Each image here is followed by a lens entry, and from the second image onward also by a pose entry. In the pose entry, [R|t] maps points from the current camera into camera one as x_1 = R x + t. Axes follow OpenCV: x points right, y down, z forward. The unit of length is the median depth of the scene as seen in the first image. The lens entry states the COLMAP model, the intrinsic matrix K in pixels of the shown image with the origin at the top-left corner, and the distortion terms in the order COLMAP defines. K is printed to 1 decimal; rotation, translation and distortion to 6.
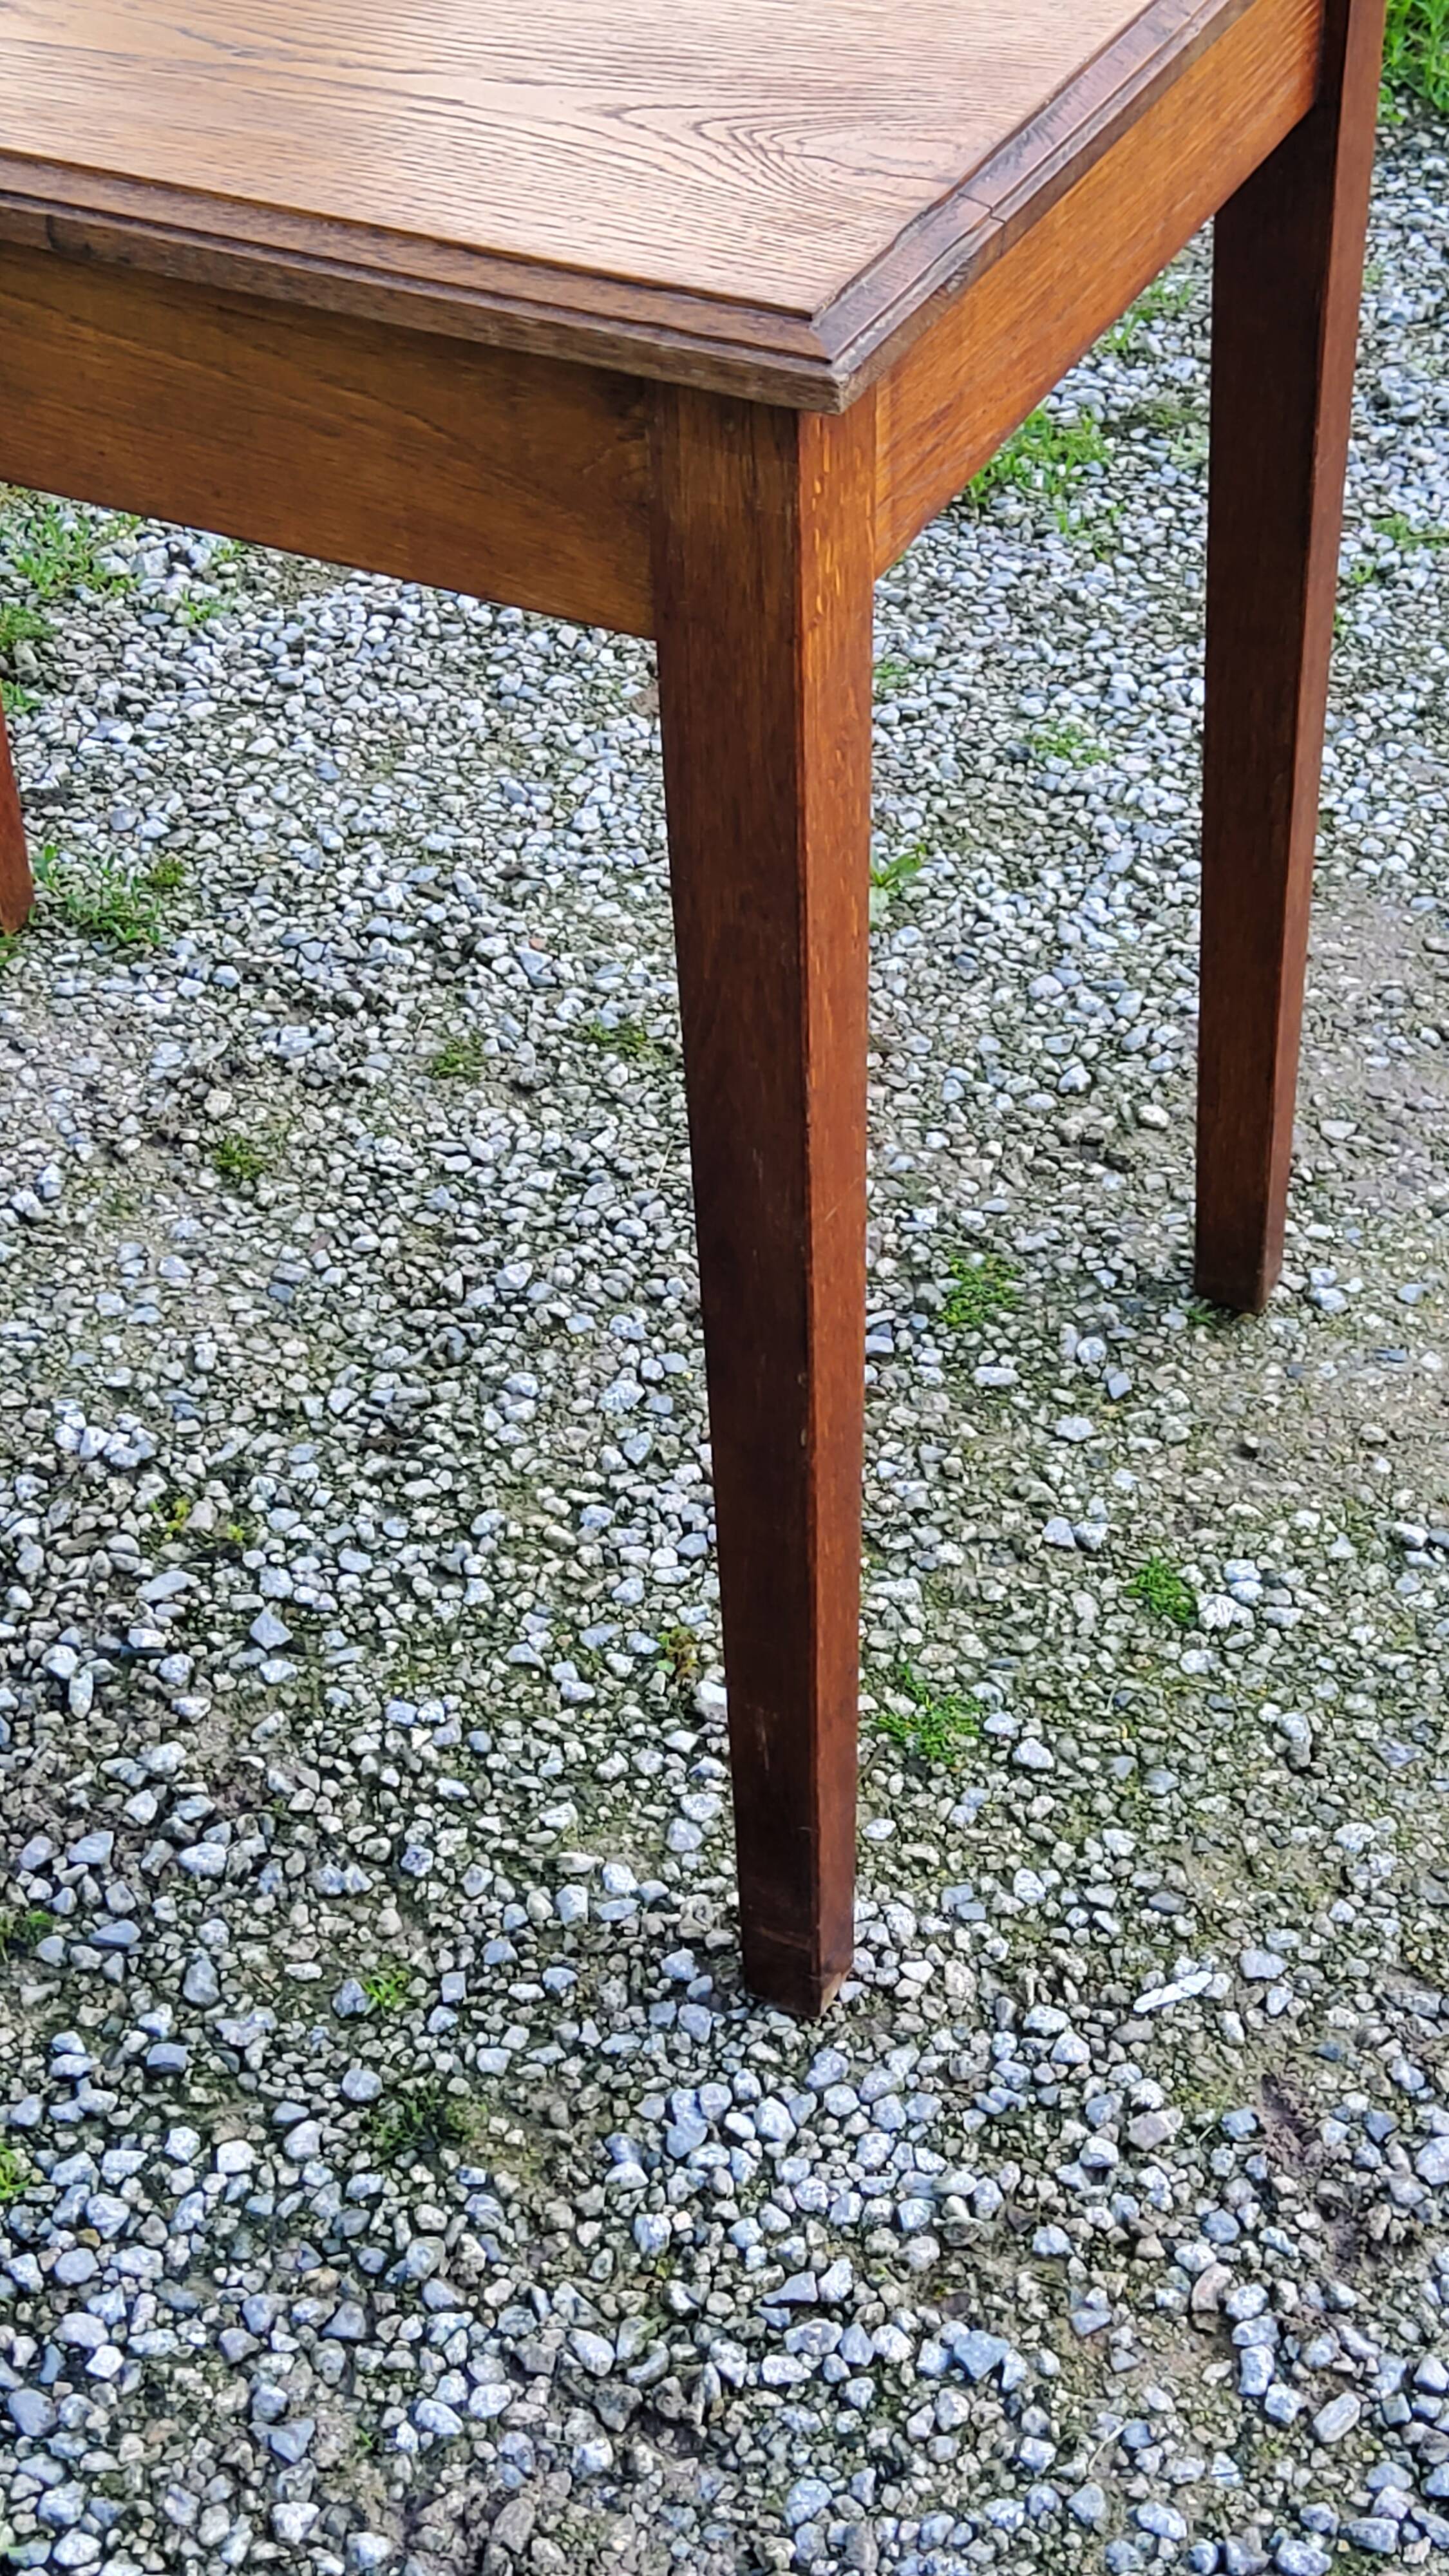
lens RADIAL K [[3835.1, 0, 761.1], [0, 3835.1, 1265.0], [0, 0, 1]] dist [0.117741, 0.000000]
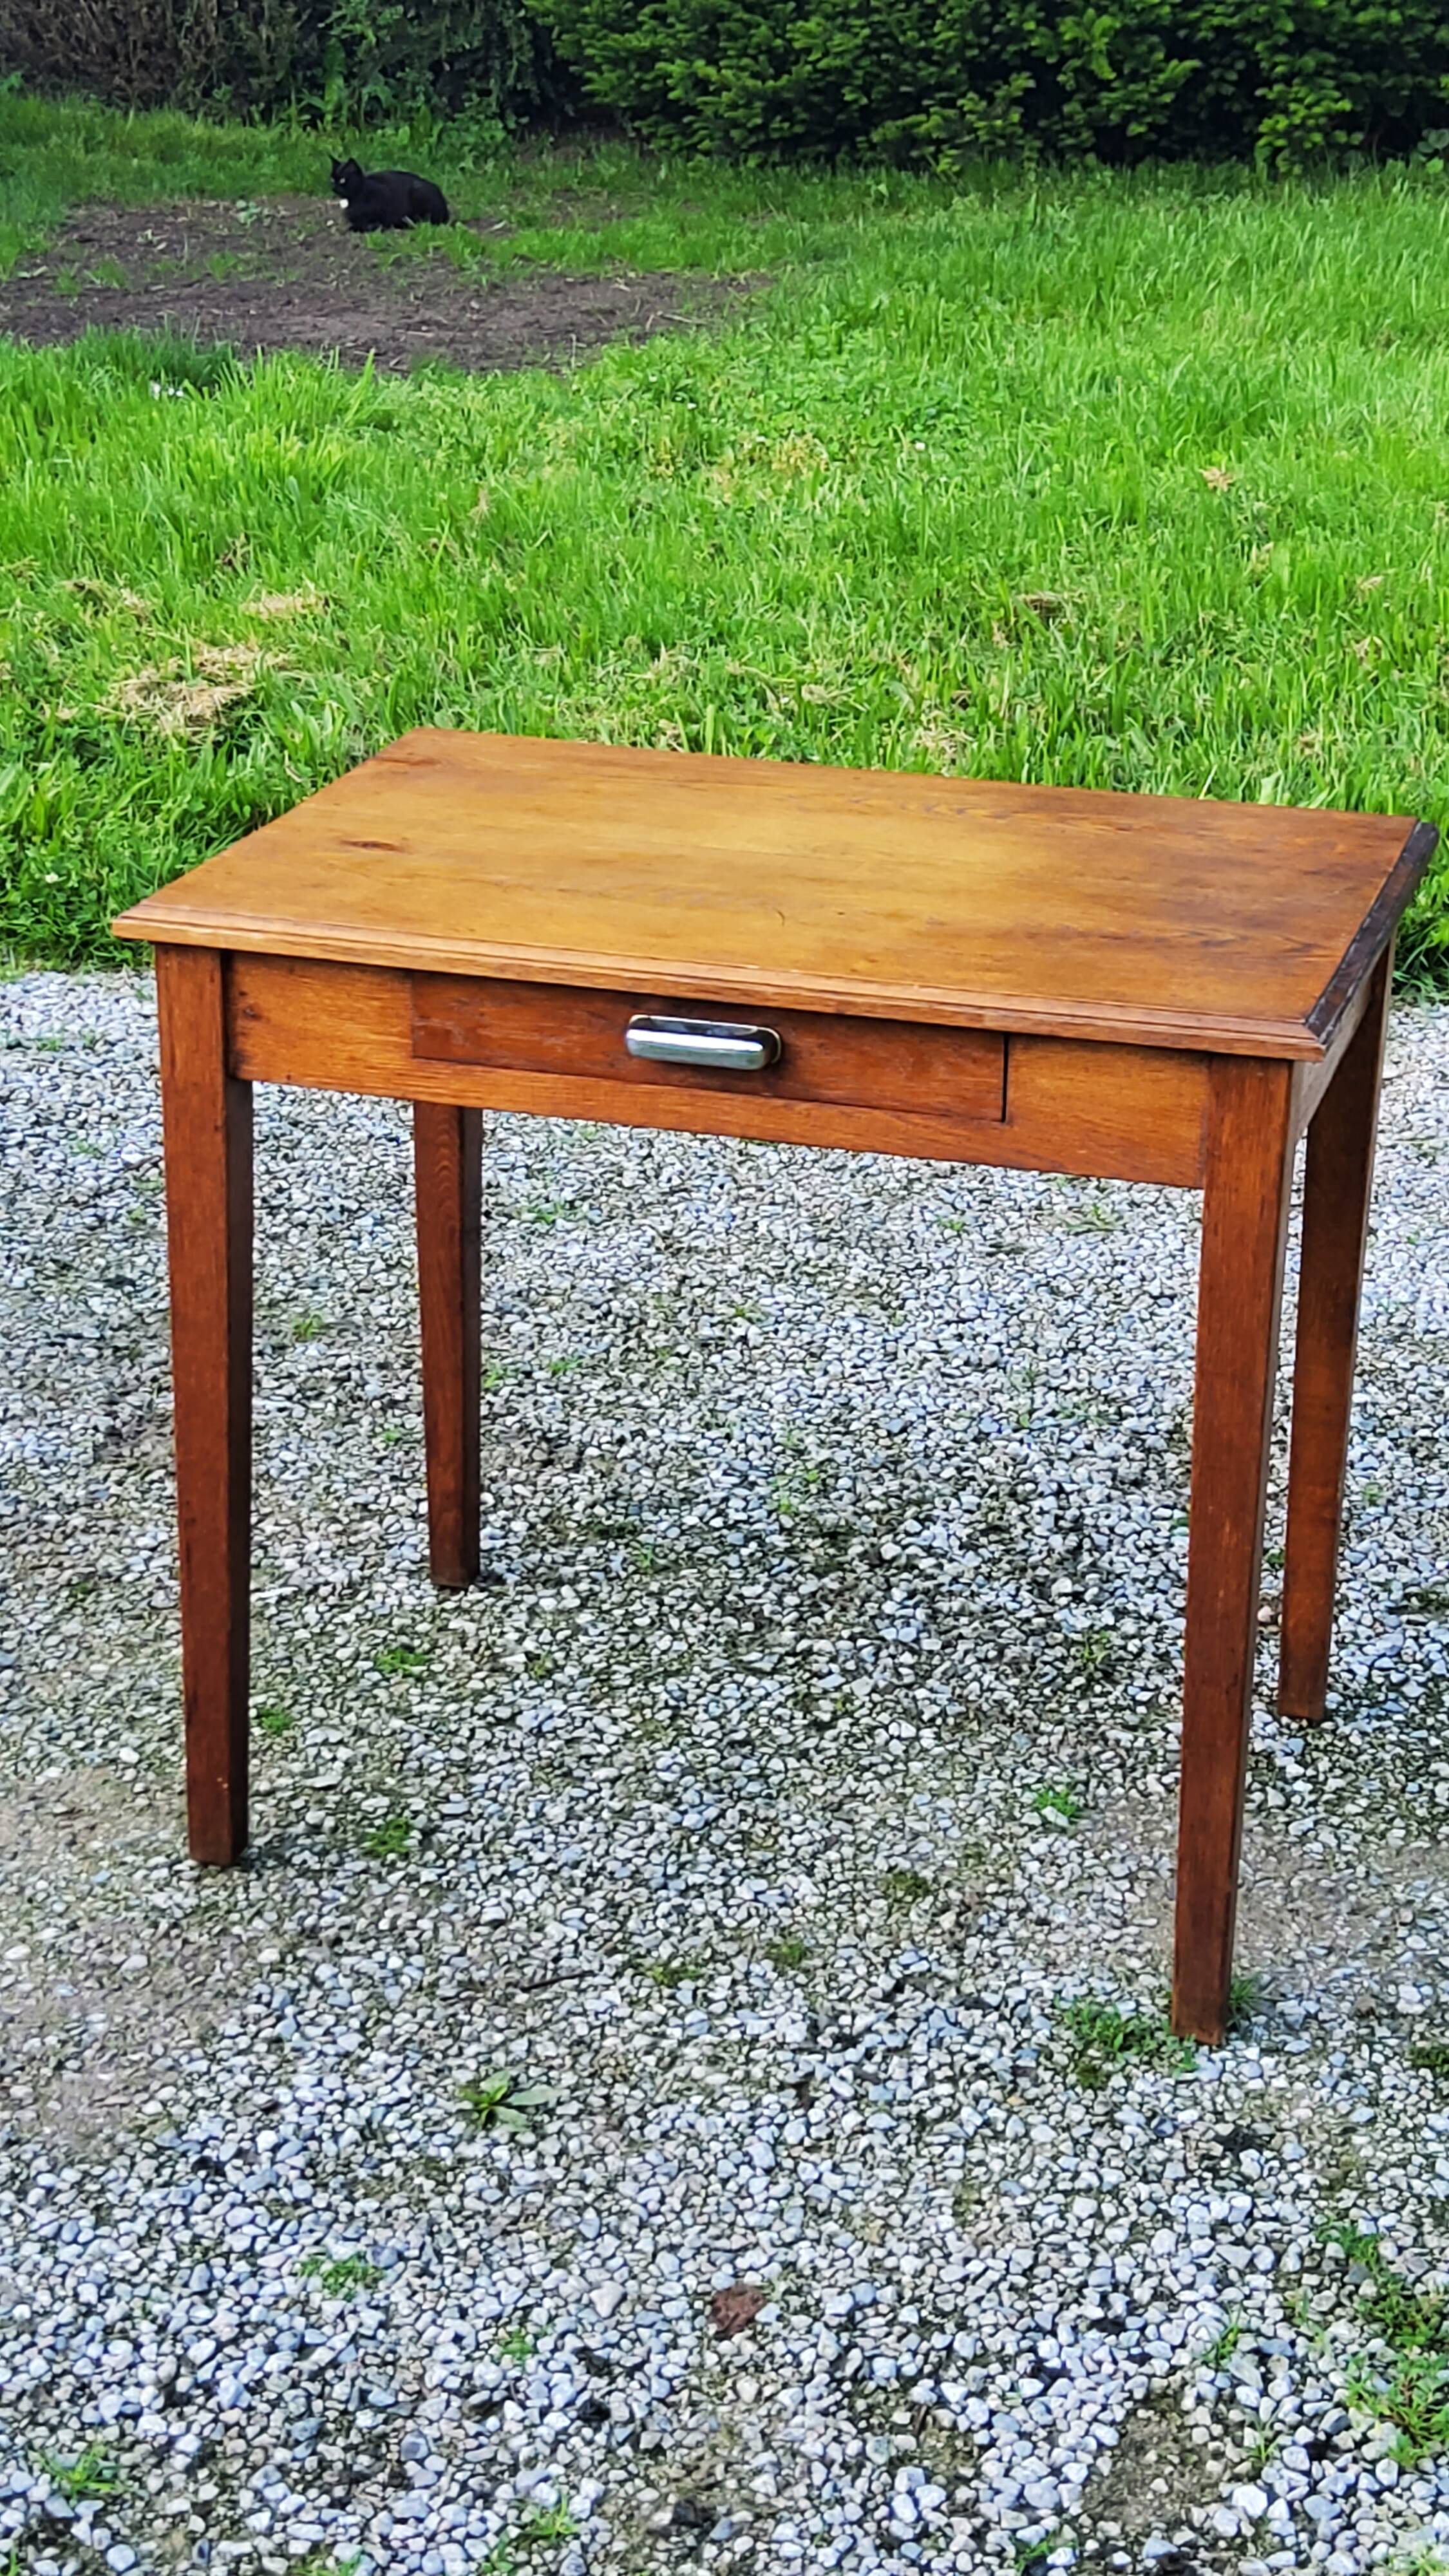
lens RADIAL K [[3835.1, 0, 738.1], [0, 3835.1, 1280.7], [0, 0, 1]] dist [0.117741, 0.000000]
pose [[-0.986033, 0.068683, -0.151731, 0.145063], [-0.101566, 0.474052, 0.874620, -1.537801], [0.132000, 0.877814, -0.460455, 1.617026]]
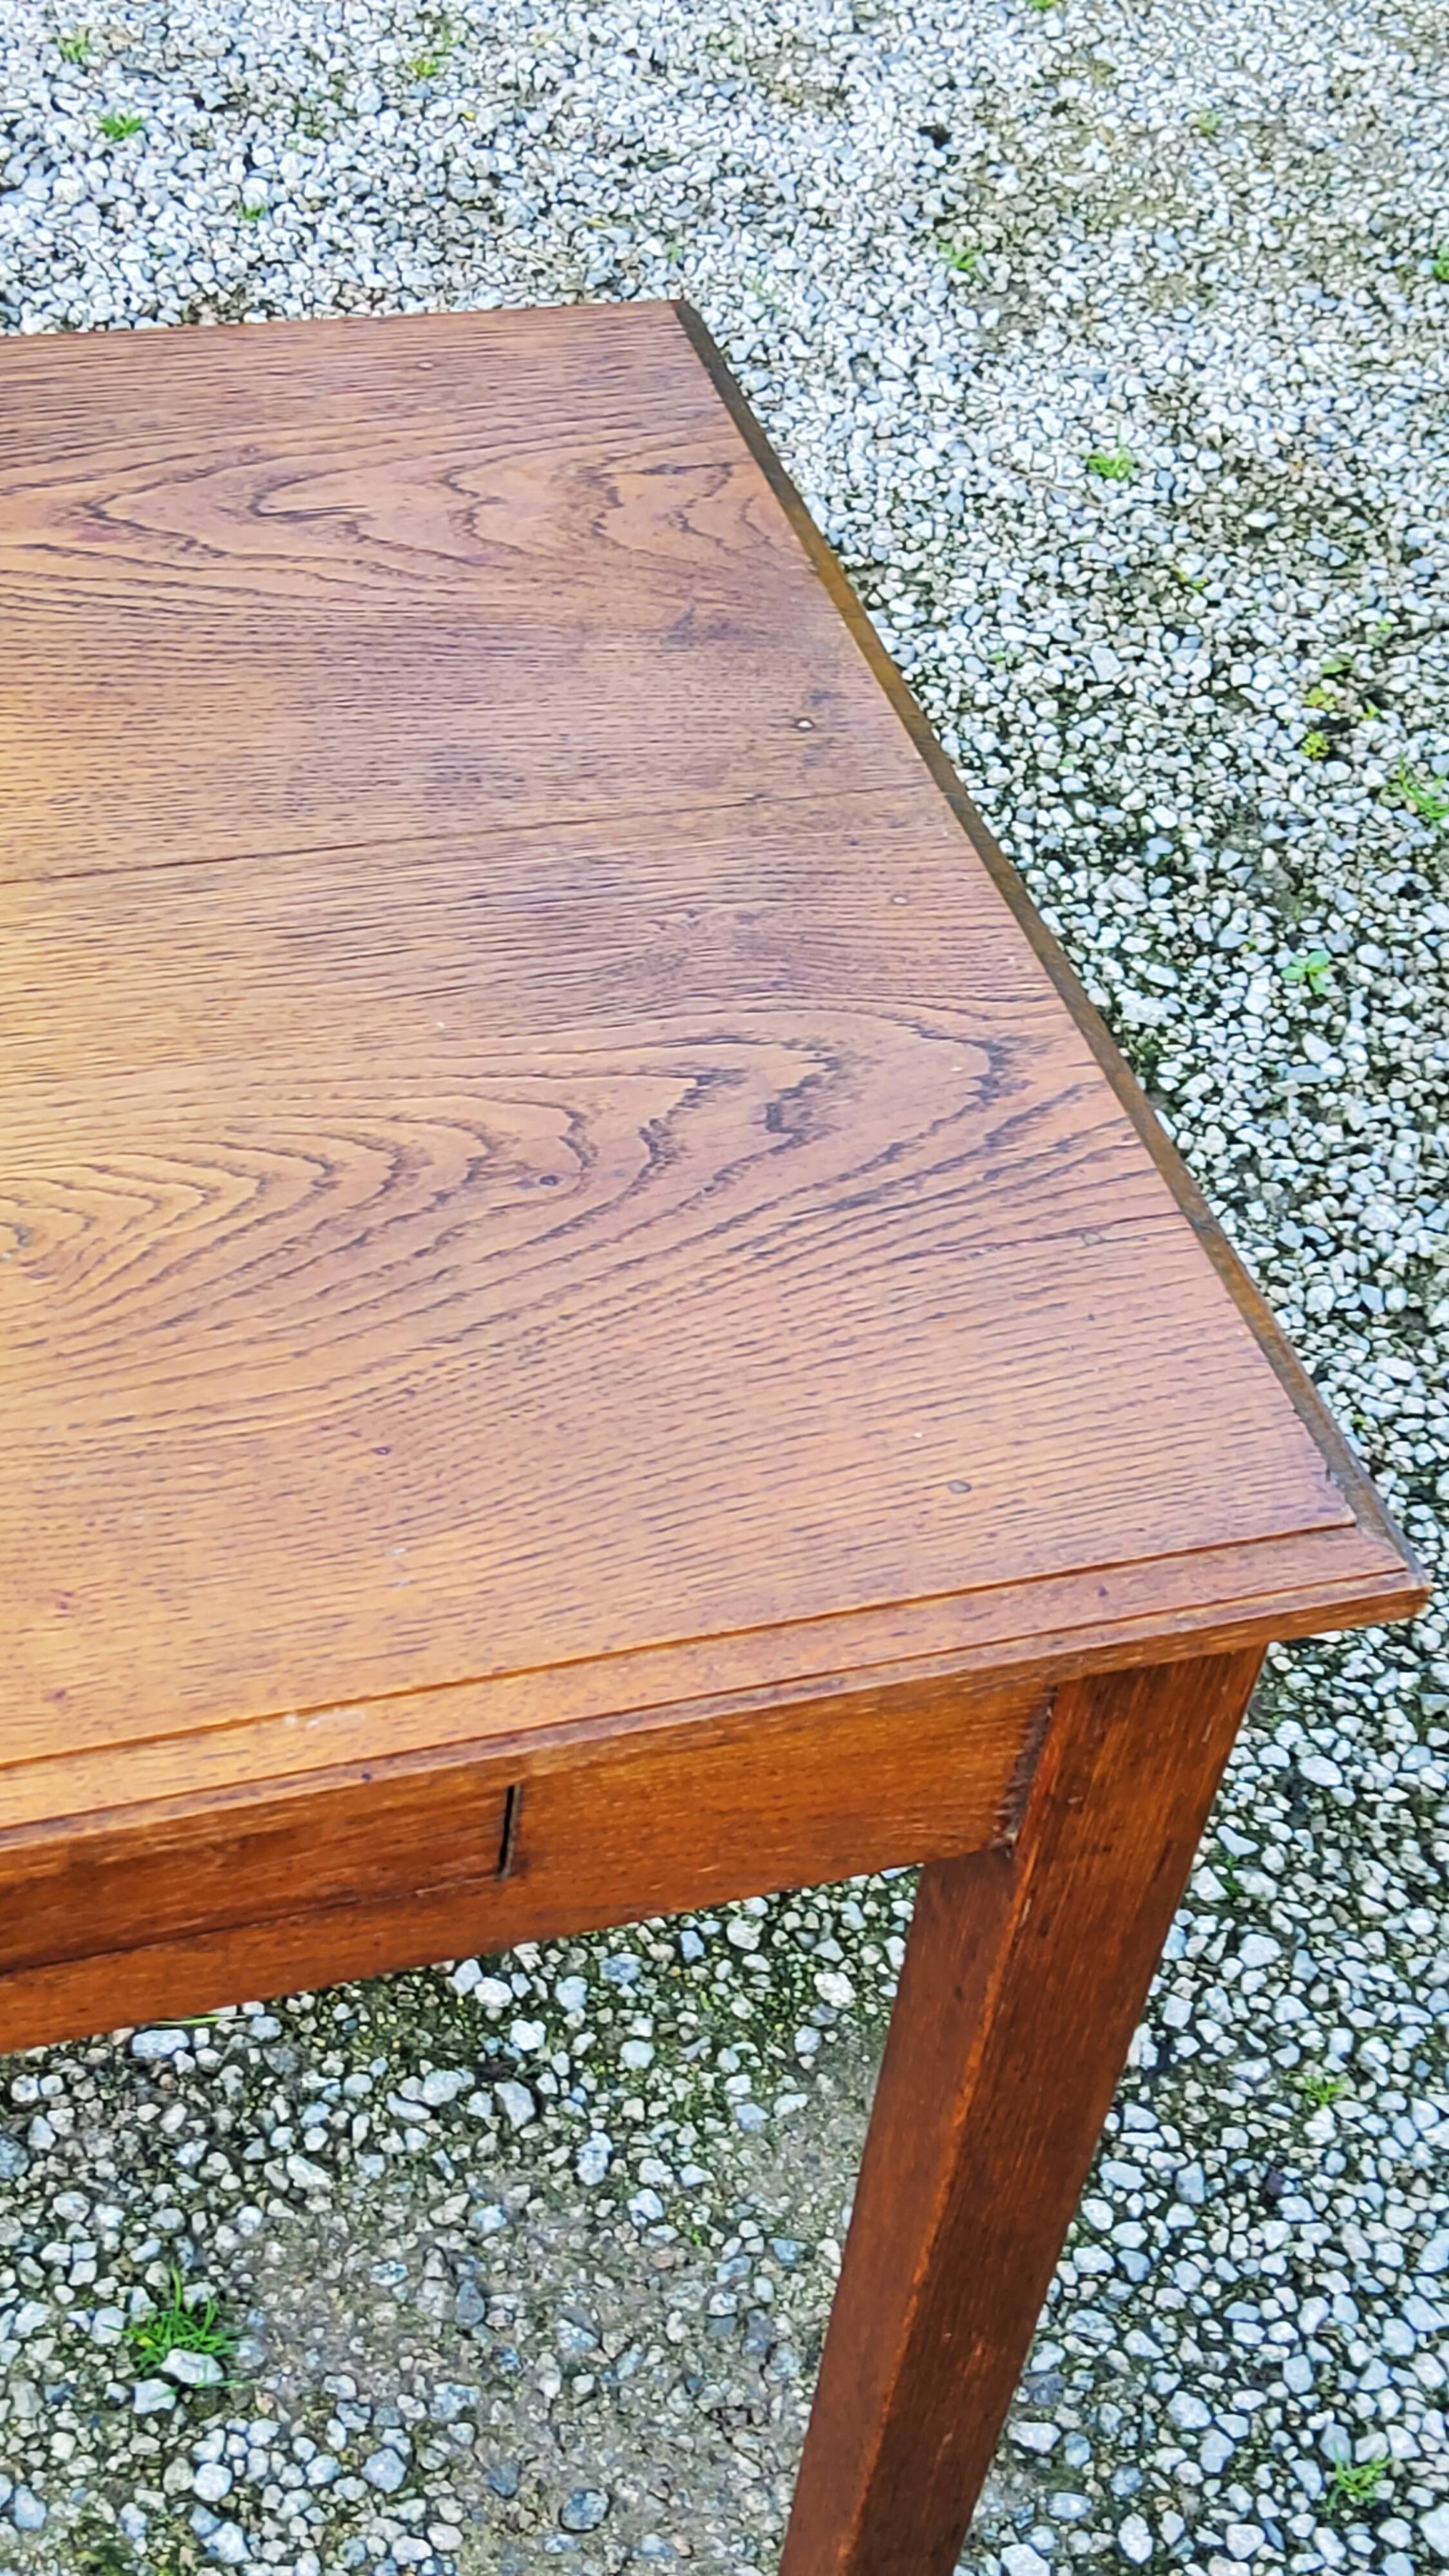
lens RADIAL K [[3835.1, 0, 727.2], [0, 3835.1, 1286.5], [0, 0, 1]] dist [0.117741, 0.000000]
pose [[-0.703314, 0.446433, -0.553216, 0.054444], [-0.540157, 0.170312, 0.824150, -0.794605], [0.462147, 0.878460, 0.121361, 0.826494]]
